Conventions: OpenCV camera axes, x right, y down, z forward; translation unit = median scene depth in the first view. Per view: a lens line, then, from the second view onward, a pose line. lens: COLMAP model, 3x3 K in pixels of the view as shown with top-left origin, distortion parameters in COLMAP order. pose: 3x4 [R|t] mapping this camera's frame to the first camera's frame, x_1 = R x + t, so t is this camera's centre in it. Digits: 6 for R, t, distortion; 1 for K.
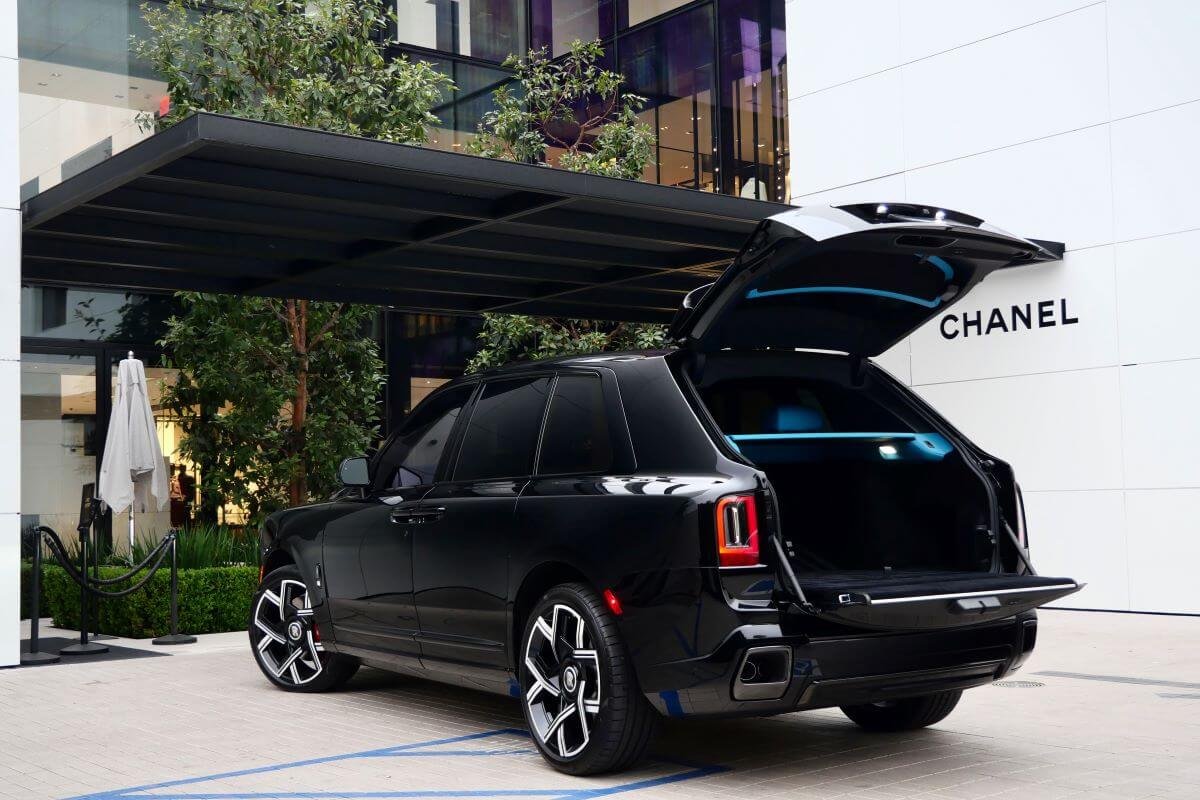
lens RADIAL K [[1426.5, 0, 596.9], [0, 1426.5, 399.5], [0, 0, 1]] dist [0.009235, 0.000000]
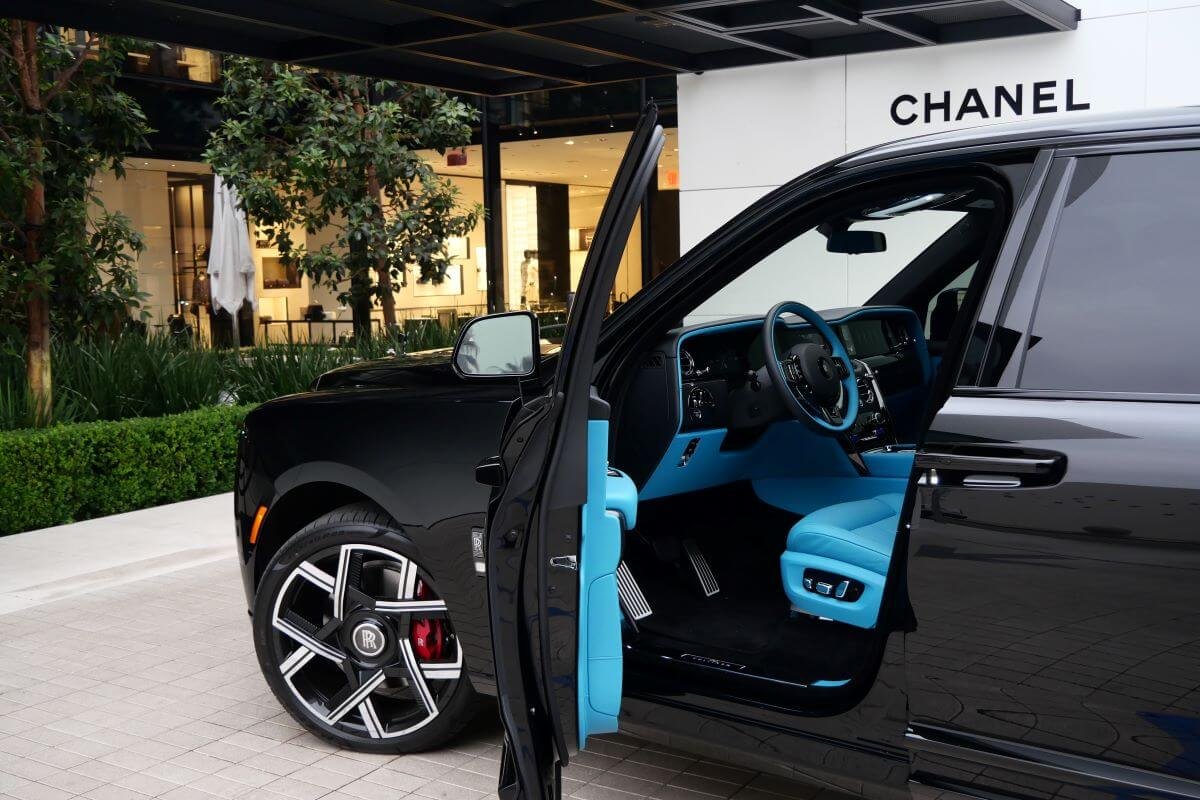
lens RADIAL K [[1293.1, 0, 602.5], [0, 1293.1, 398.4], [0, 0, 1]] dist [0.021691, 0.000000]
pose [[0.945516, -0.028583, 0.324317, -0.162712], [-0.023410, 0.987592, 0.155288, 0.001687], [-0.324732, -0.154419, 0.933115, 0.321044]]
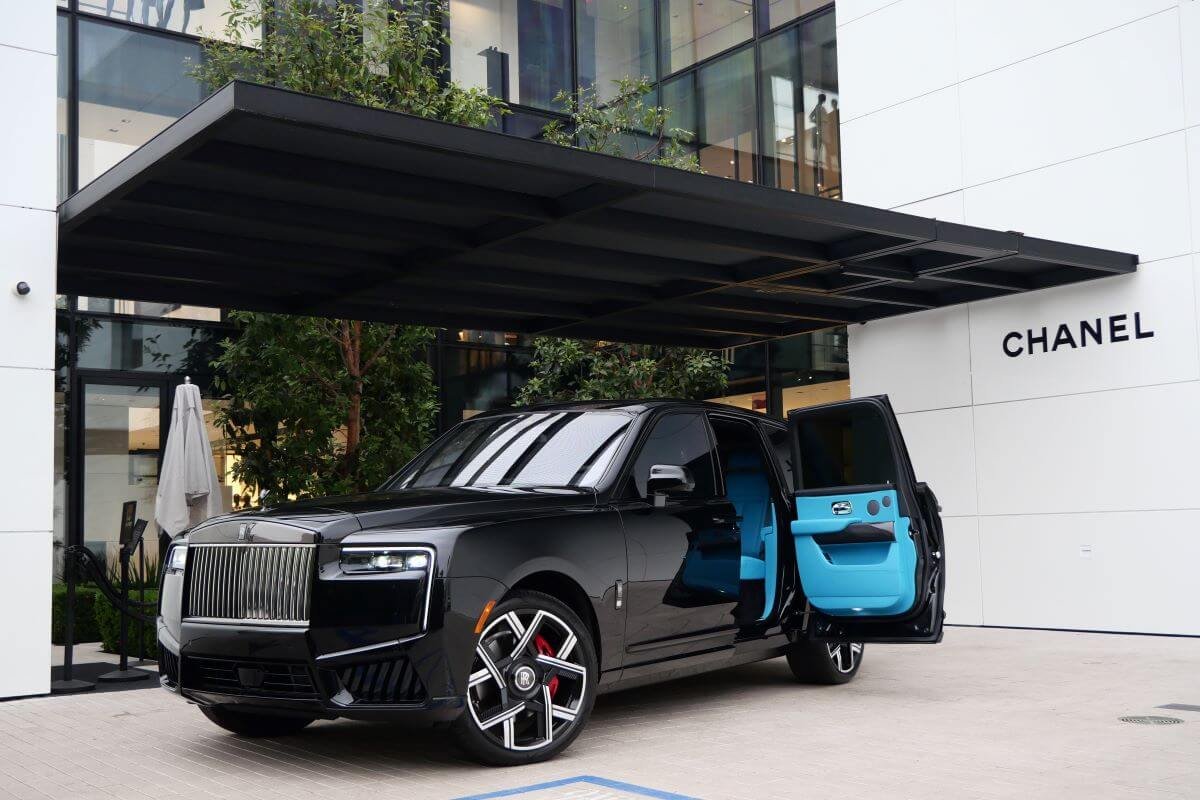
lens RADIAL K [[1293.1, 0, 600.6], [0, 1293.1, 401.8], [0, 0, 1]] dist [0.021691, 0.000000]
pose [[0.999752, -0.003089, -0.022060, -0.016058], [0.002402, 0.999512, -0.031131, 0.015115], [0.022146, 0.031070, 0.999272, 0.103039]]
